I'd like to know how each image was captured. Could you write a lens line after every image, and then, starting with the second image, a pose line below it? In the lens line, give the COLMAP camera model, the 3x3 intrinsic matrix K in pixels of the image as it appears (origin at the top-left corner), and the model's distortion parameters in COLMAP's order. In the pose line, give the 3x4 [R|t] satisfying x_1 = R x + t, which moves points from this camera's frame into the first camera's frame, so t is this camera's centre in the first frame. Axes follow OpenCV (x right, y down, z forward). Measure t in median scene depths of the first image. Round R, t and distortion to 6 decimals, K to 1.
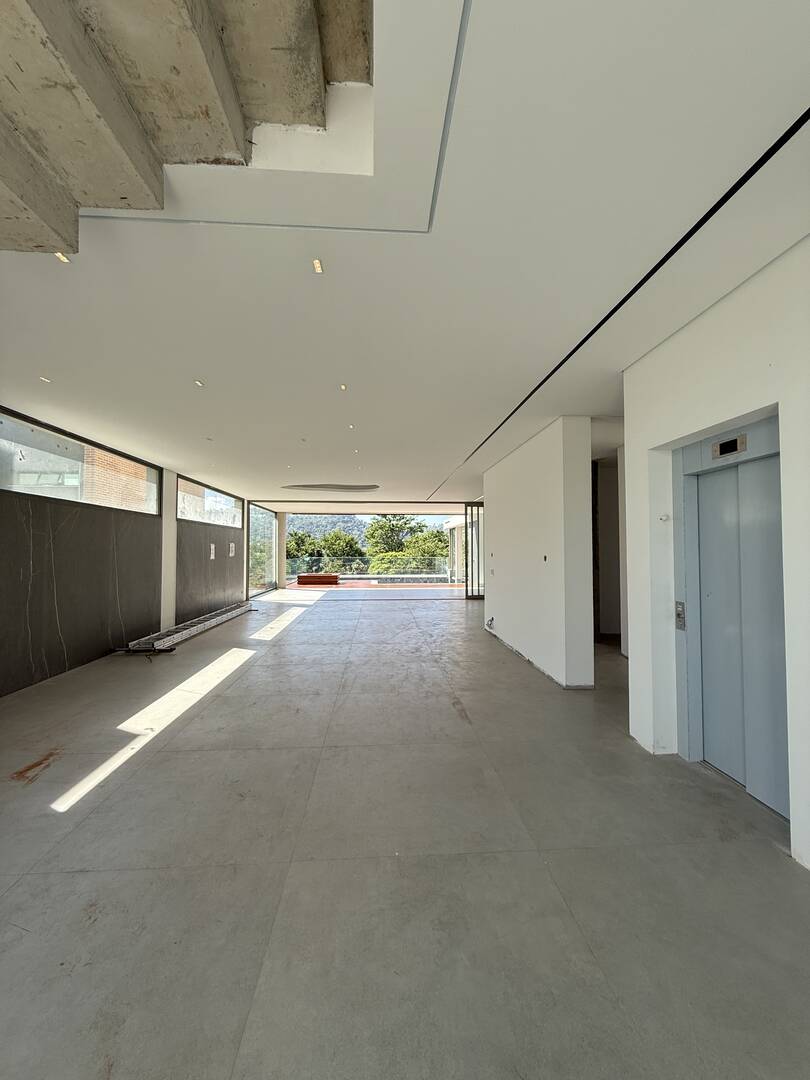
lens RADIAL K [[429.6, 0, 400.8], [0, 429.6, 541.3], [0, 0, 1]] dist [-0.000074, 0.000117]
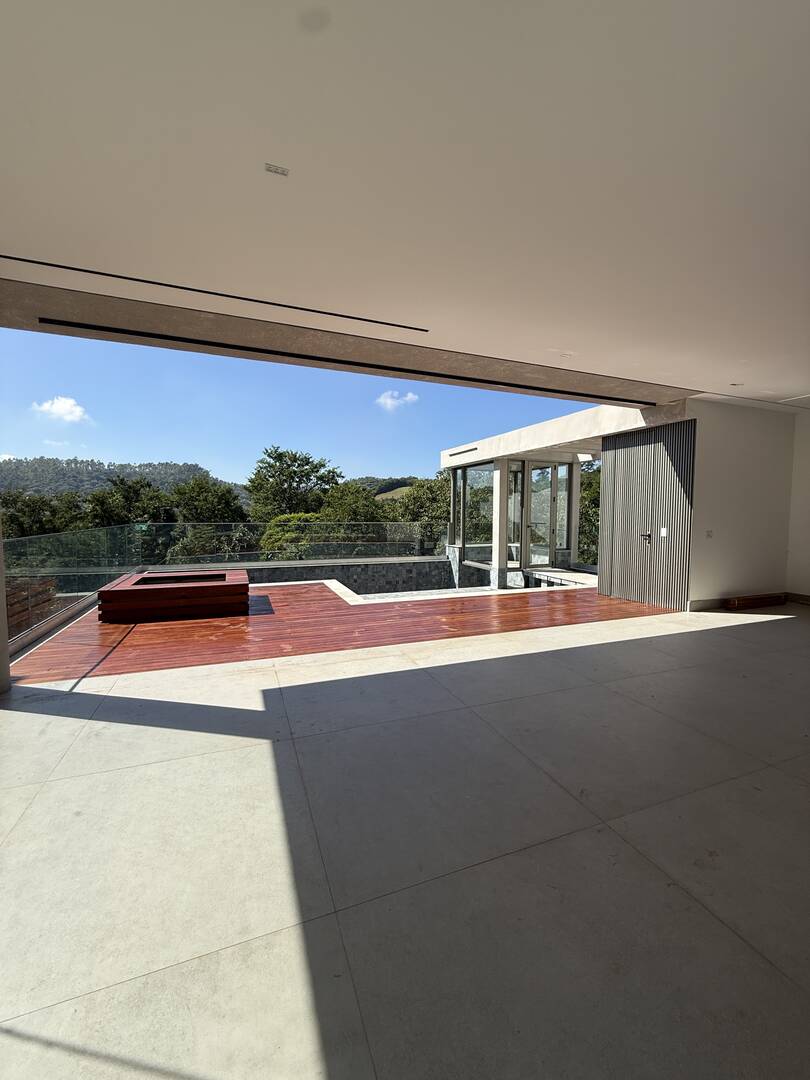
lens RADIAL K [[429.6, 0, 404.3], [0, 429.6, 533.4], [0, 0, 1]] dist [-0.000074, 0.000117]
pose [[0.949212, -0.006727, 0.314565, -0.073242], [-0.014761, 0.997719, 0.065877, 0.011340], [-0.314290, -0.067174, 0.946947, 0.360003]]
